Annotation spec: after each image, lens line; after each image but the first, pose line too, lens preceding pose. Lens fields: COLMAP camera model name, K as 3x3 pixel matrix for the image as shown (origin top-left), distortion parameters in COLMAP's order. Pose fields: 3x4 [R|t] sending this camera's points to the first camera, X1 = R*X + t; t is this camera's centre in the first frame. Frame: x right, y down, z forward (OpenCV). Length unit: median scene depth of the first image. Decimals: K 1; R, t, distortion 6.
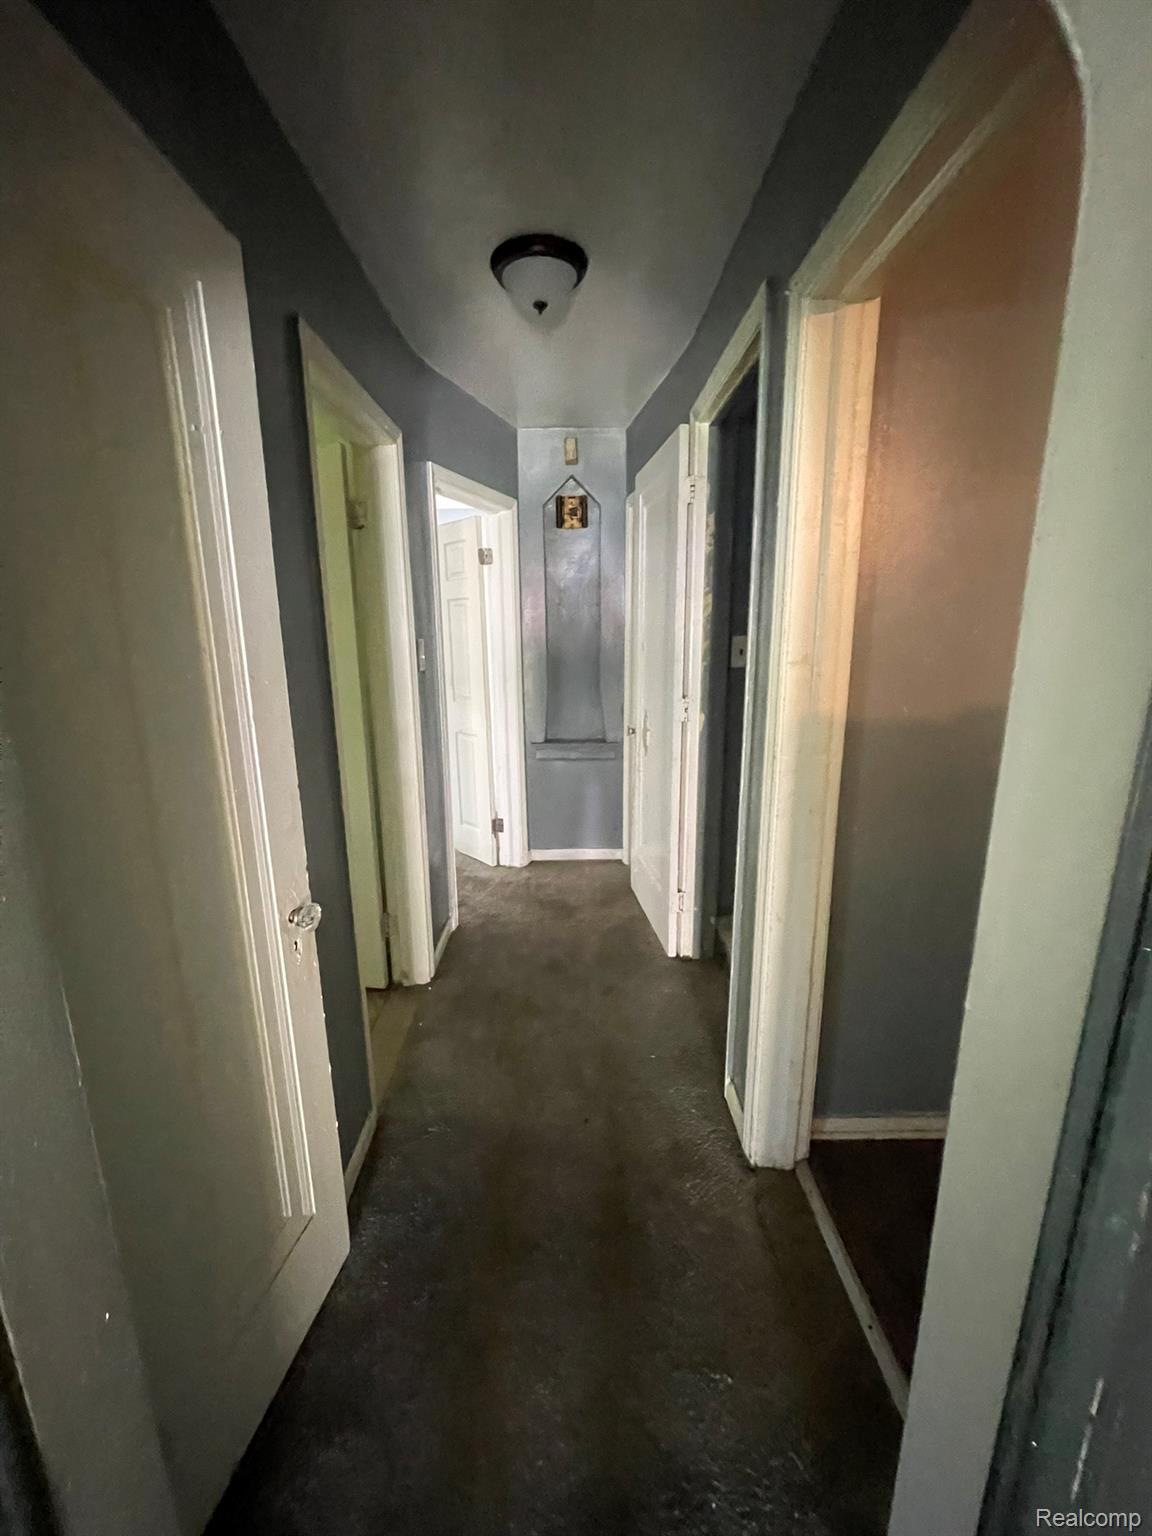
lens RADIAL K [[620.1, 0, 573.6], [0, 620.1, 771.3], [0, 0, 1]] dist [-0.001410, -0.000037]
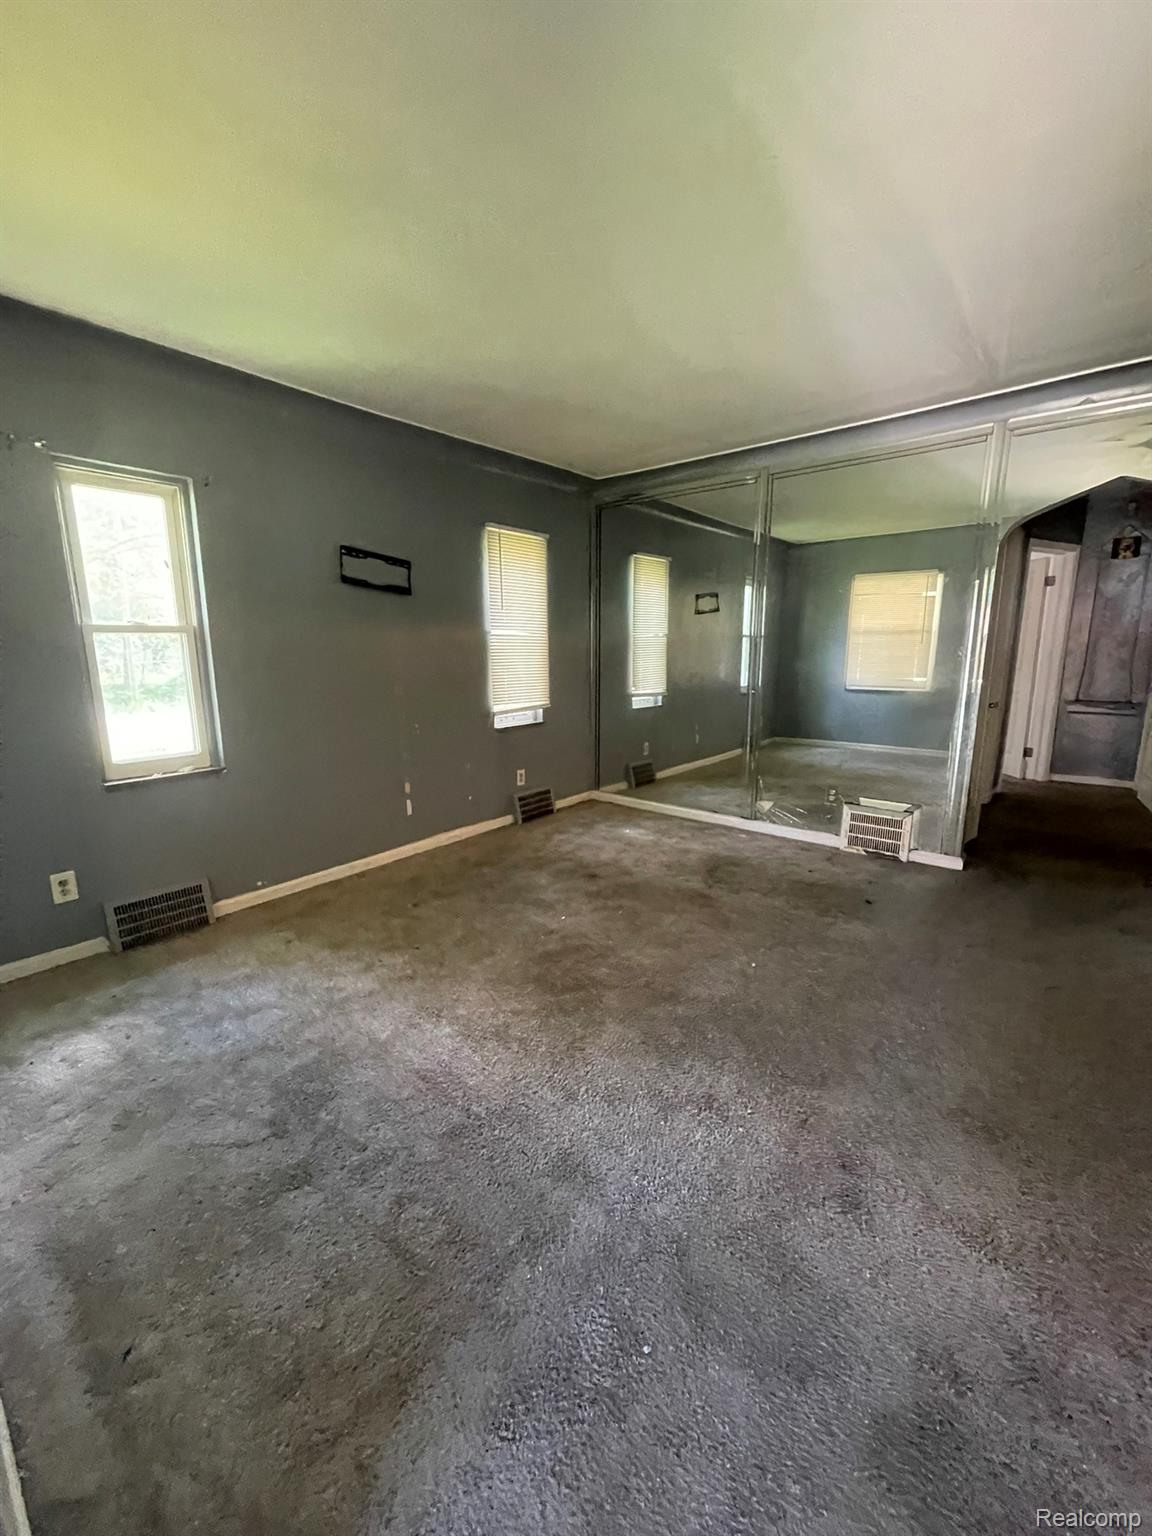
lens RADIAL K [[620.1, 0, 563.8], [0, 620.1, 763.6], [0, 0, 1]] dist [-0.001410, -0.000037]
pose [[0.754246, 0.131372, -0.643315, 0.003269], [-0.141420, 0.989287, 0.036217, 0.235308], [0.641181, 0.063661, 0.764745, -0.977895]]
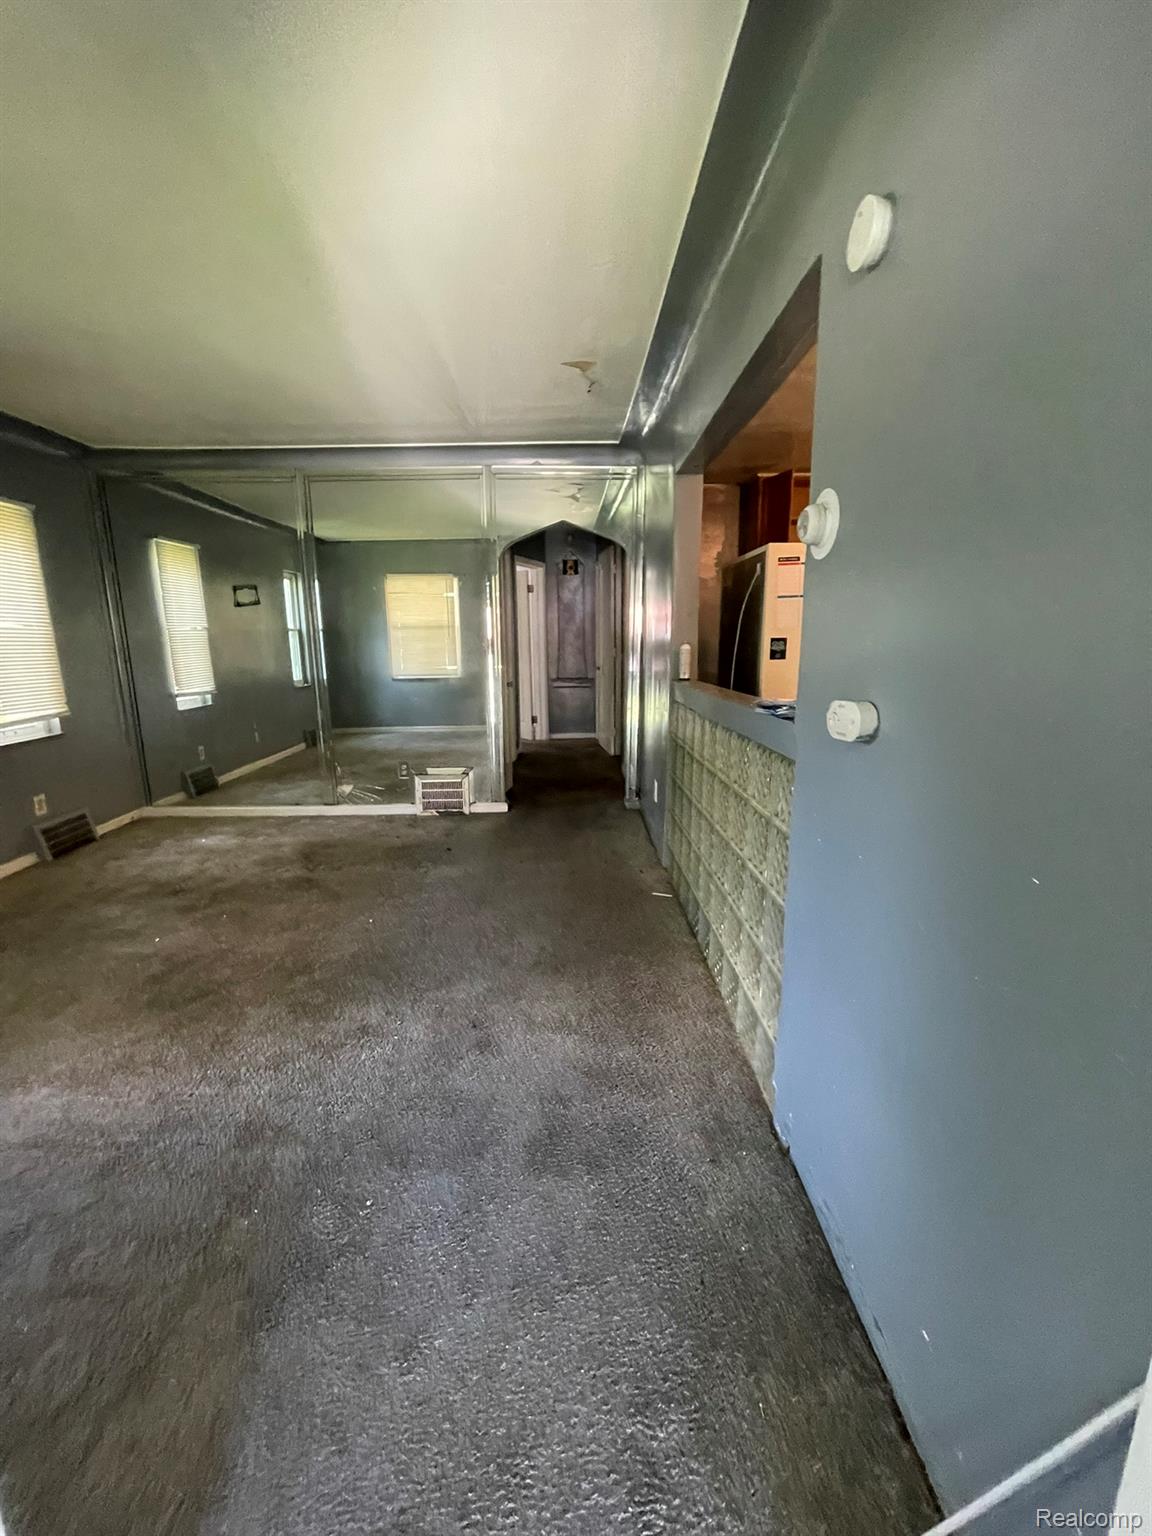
lens RADIAL K [[620.1, 0, 577.6], [0, 620.1, 764.4], [0, 0, 1]] dist [-0.001410, -0.000037]
pose [[0.999951, -0.000075, 0.009901, -0.000066], [0.000137, 0.999980, -0.006337, 0.260169], [-0.009900, 0.006338, 0.999931, -1.085929]]
